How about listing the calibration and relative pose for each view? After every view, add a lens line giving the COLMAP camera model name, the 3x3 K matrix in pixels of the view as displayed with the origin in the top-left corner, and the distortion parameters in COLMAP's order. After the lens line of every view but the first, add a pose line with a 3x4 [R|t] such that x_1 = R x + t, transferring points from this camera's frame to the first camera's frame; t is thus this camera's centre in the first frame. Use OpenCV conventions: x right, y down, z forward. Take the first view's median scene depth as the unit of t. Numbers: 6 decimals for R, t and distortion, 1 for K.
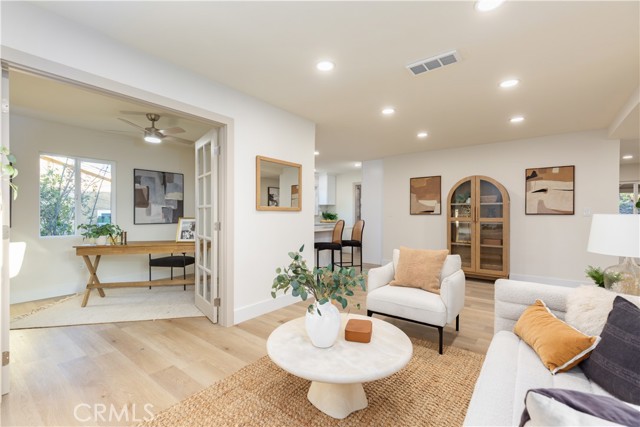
lens RADIAL K [[288.0, 0, 315.1], [0, 288.0, 214.0], [0, 0, 1]] dist [0.003756, -0.000379]
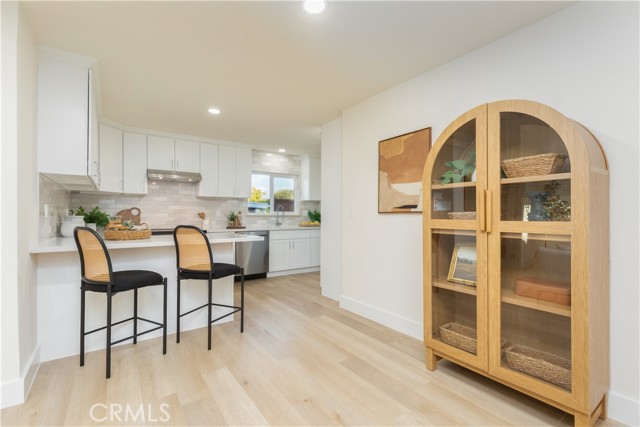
lens RADIAL K [[288.0, 0, 318.5], [0, 288.0, 216.2], [0, 0, 1]] dist [0.003756, -0.000379]
pose [[0.955533, -0.005737, -0.294830, 0.390749], [0.007570, 0.999958, 0.005078, 0.003535], [0.294788, -0.007084, 0.955536, 0.502104]]
